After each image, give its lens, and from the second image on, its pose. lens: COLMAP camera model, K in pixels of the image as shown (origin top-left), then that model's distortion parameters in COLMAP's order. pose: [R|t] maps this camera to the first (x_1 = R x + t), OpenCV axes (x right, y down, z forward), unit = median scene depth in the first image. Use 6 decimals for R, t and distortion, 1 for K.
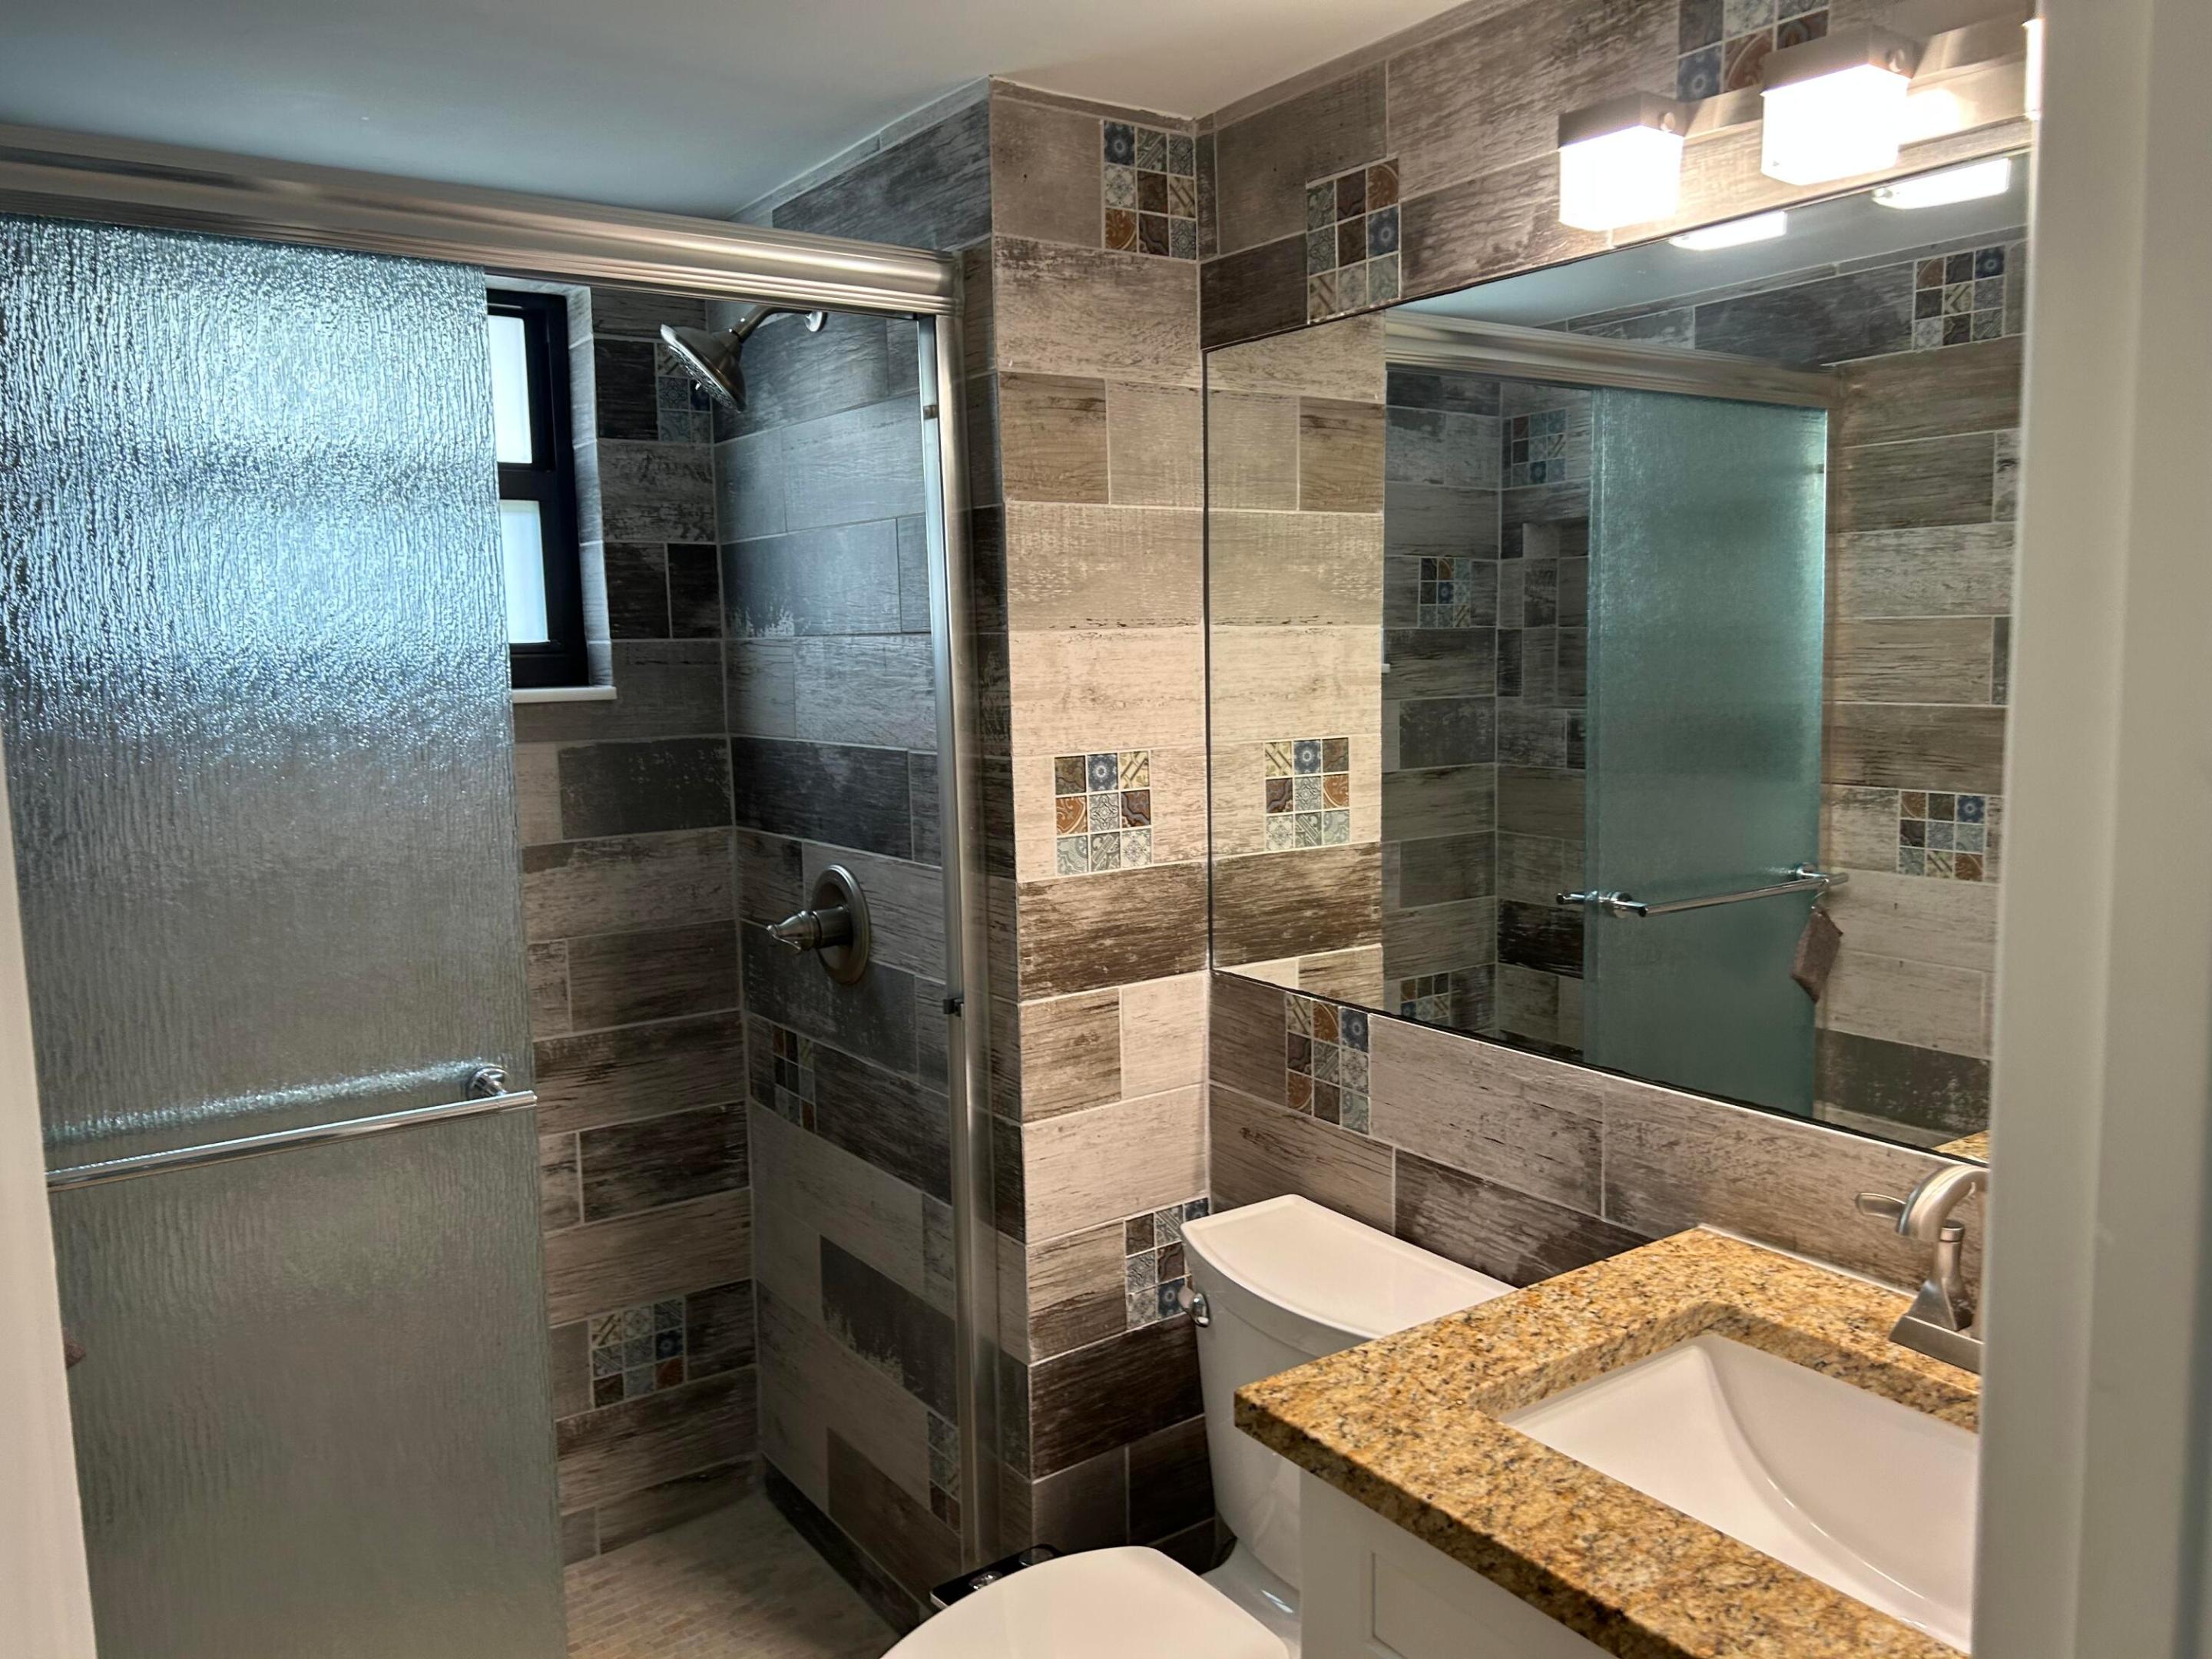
lens RADIAL K [[1658.3, 0, 1115.8], [0, 1658.3, 814.1], [0, 0, 1]] dist [0.064987, -0.076734]
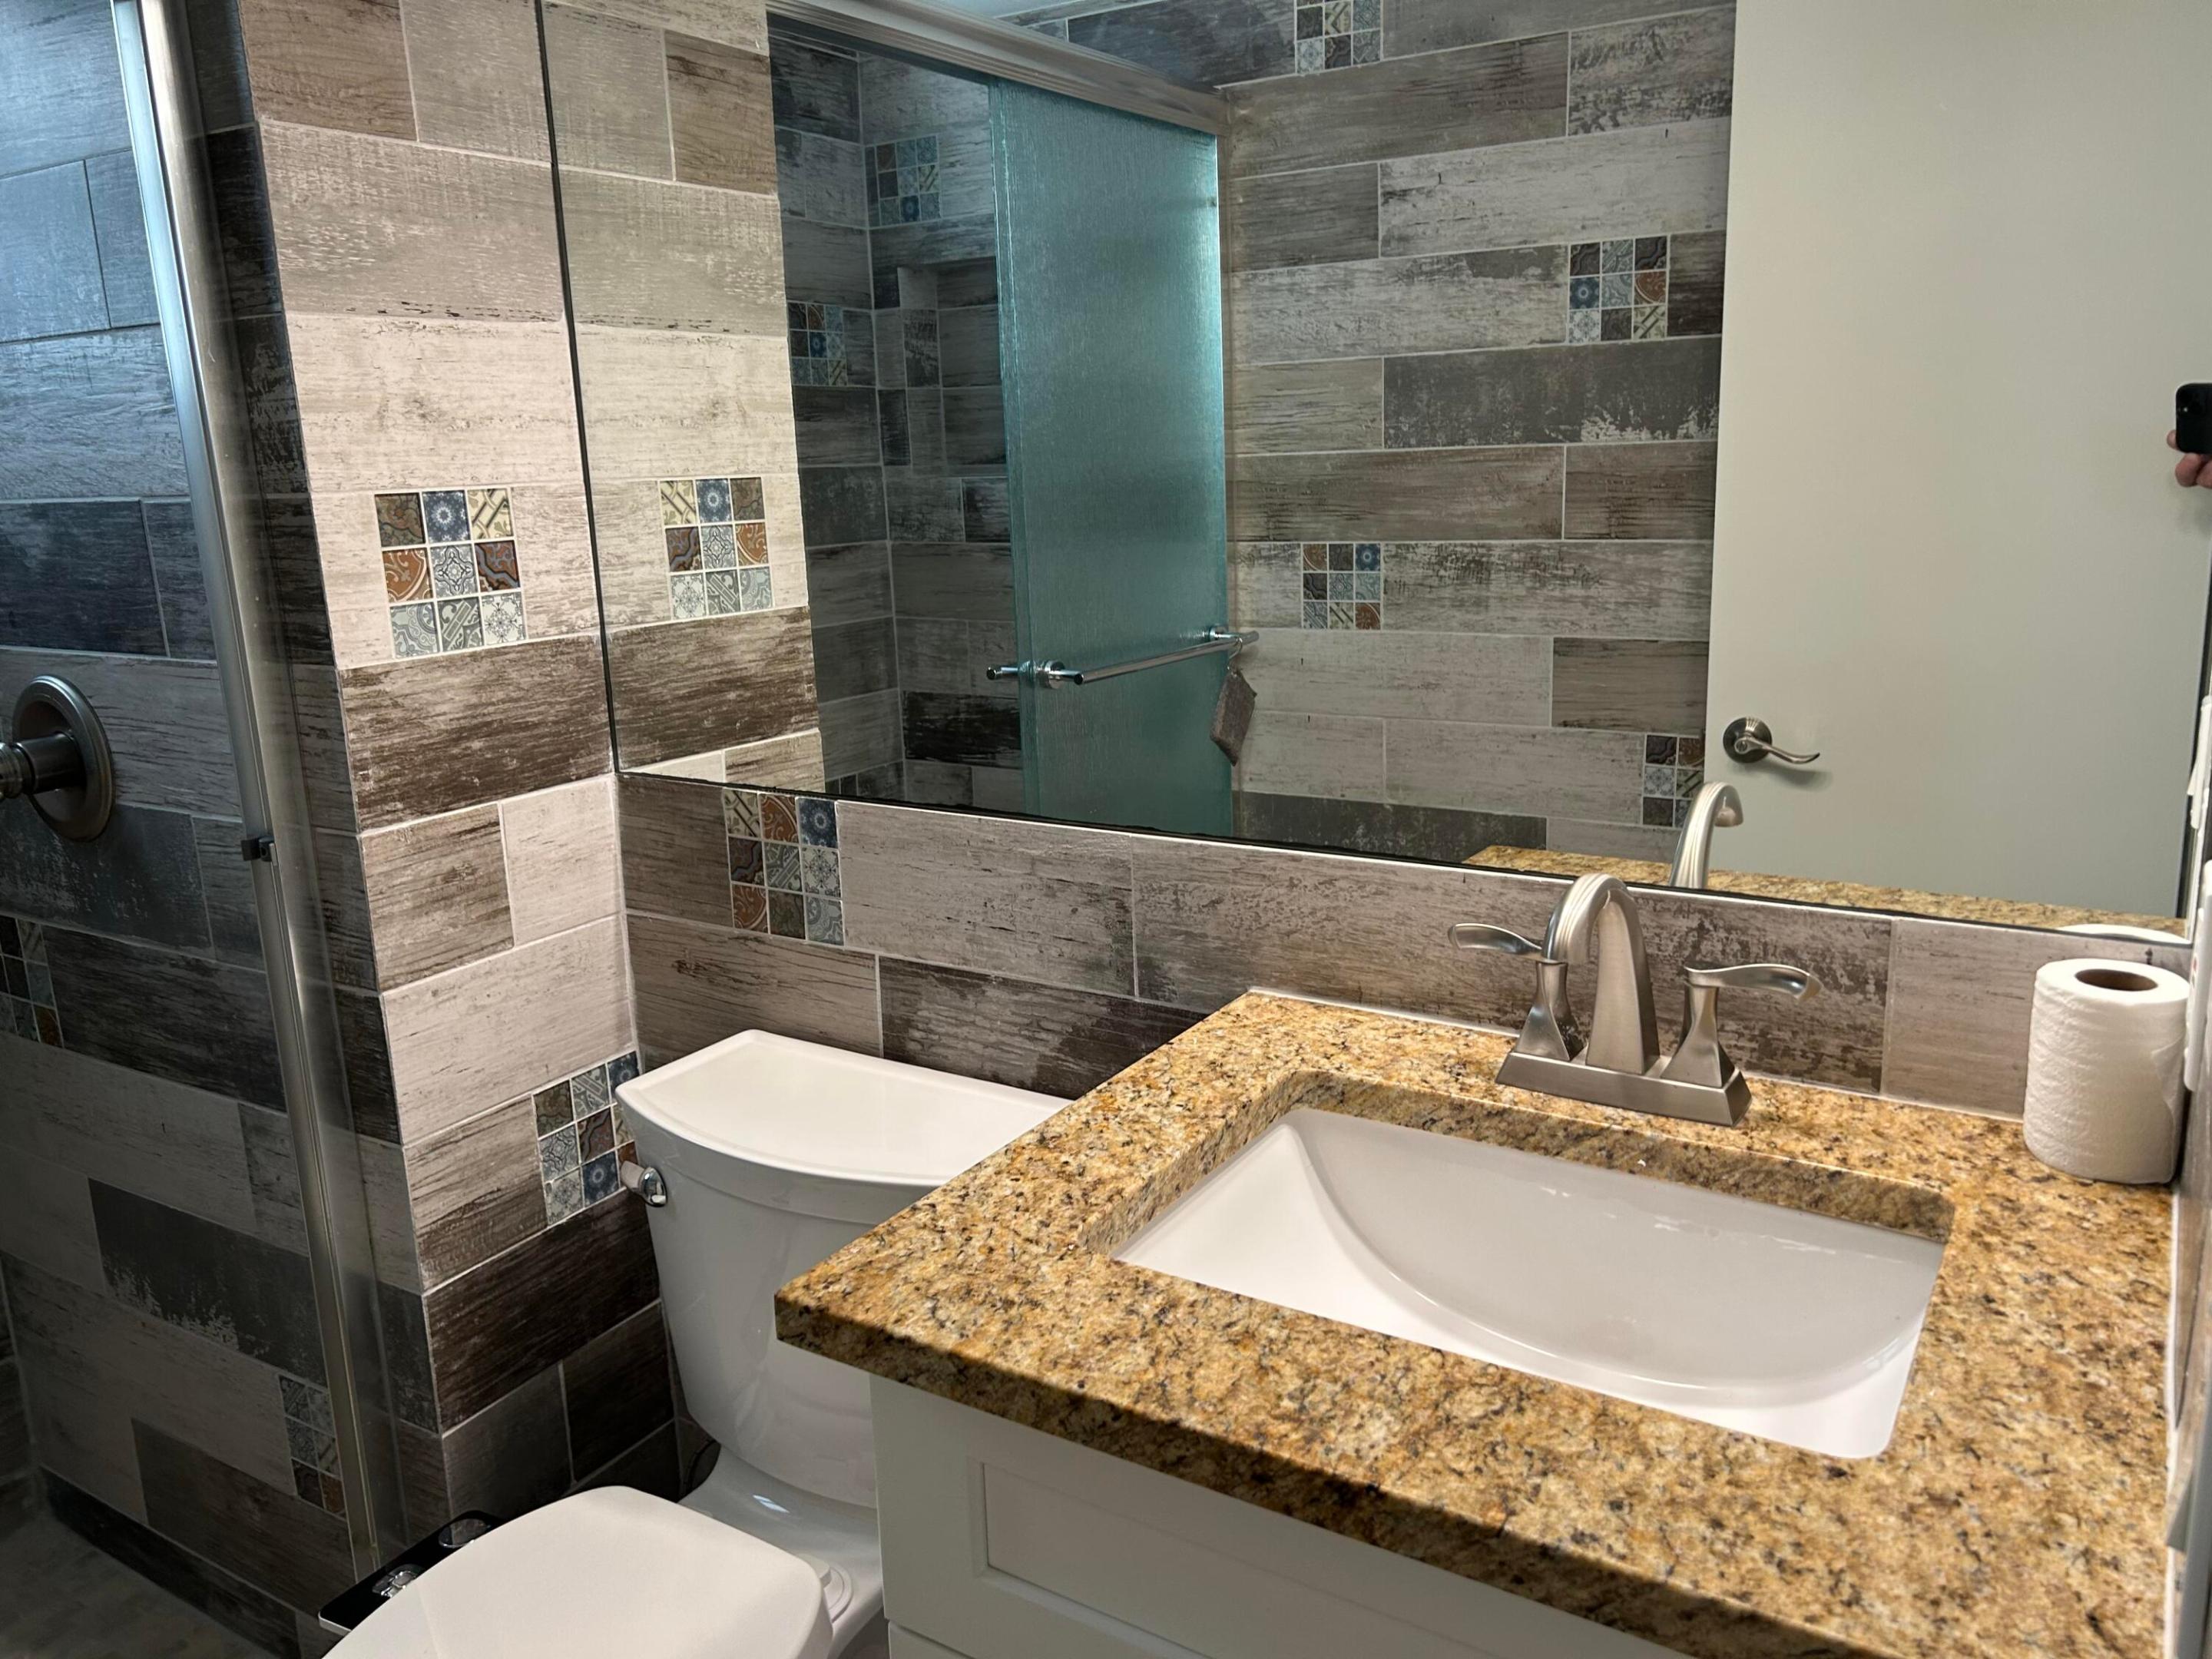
lens RADIAL K [[1658.3, 0, 1118.0], [0, 1658.3, 817.0], [0, 0, 1]] dist [0.064987, -0.076734]
pose [[0.919870, -0.096219, 0.380239, -0.027795], [0.056514, 0.991841, 0.114266, 0.037258], [-0.388131, -0.083621, 0.917803, 0.168871]]
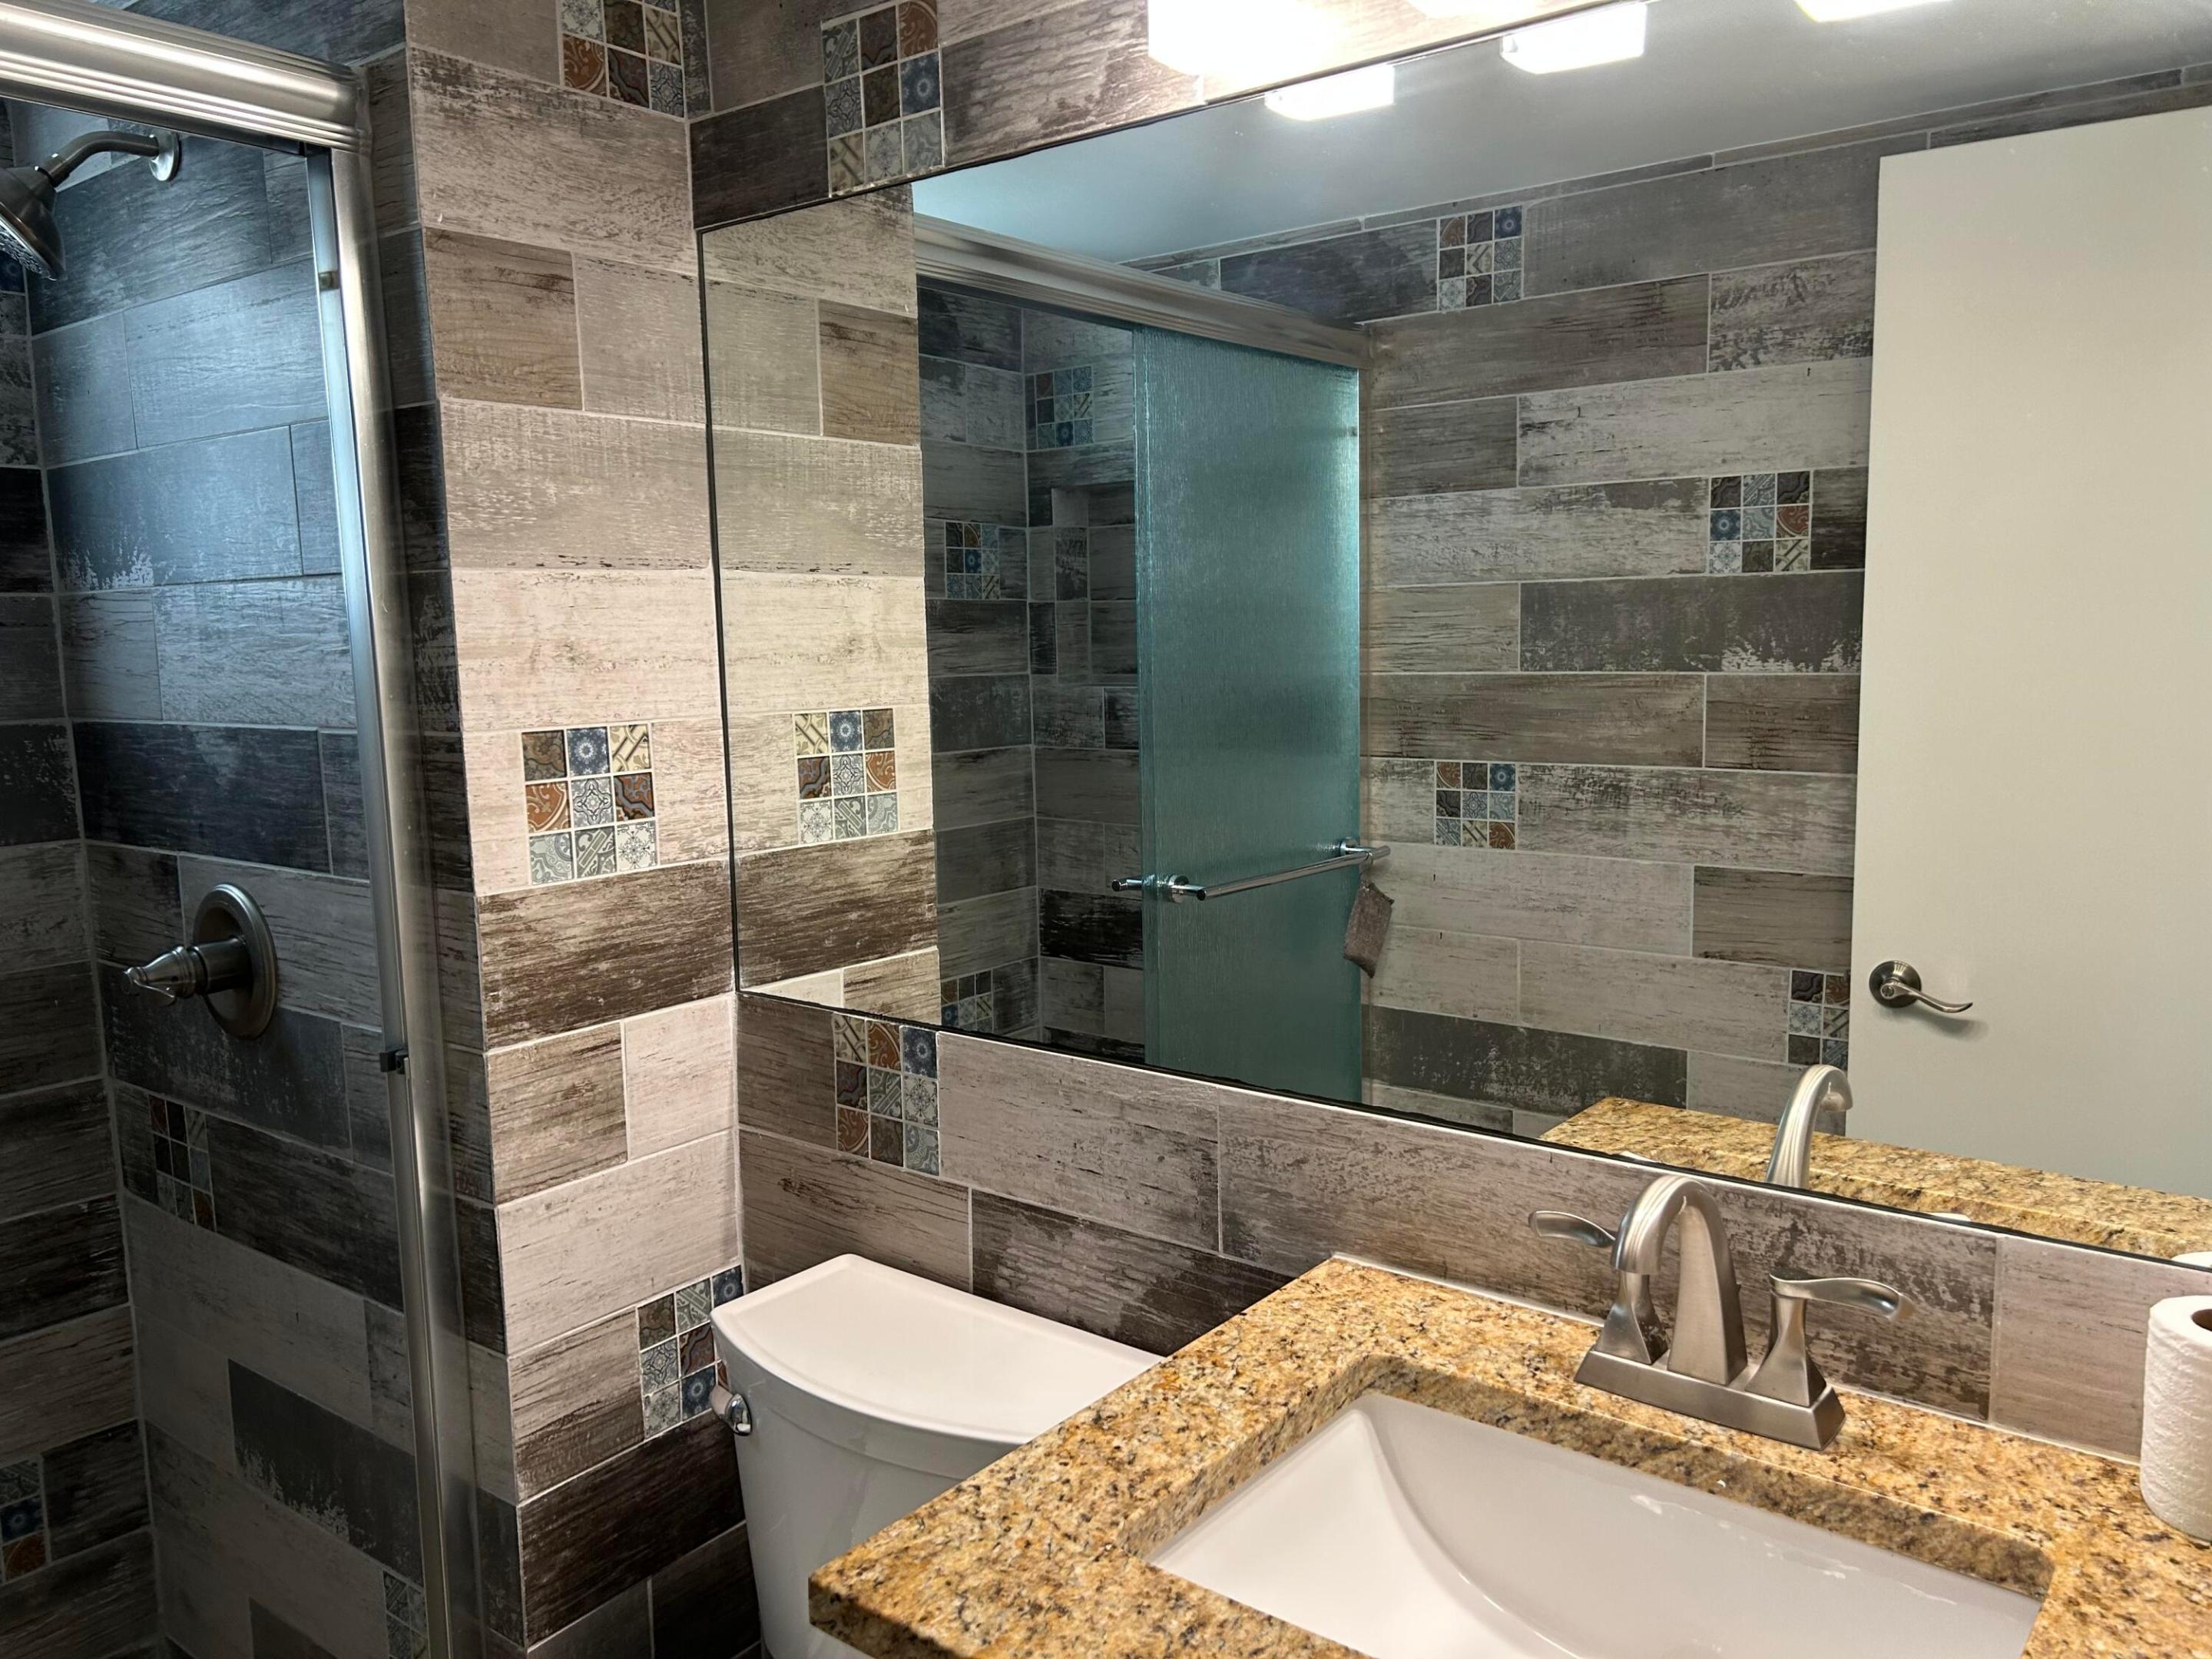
lens RADIAL K [[1658.3, 0, 1112.6], [0, 1658.3, 837.7], [0, 0, 1]] dist [0.064987, -0.076734]
pose [[0.956247, -0.036072, 0.290330, -0.001497], [0.031571, 0.999298, 0.020175, 0.007152], [-0.290854, -0.010127, 0.956714, 0.154171]]
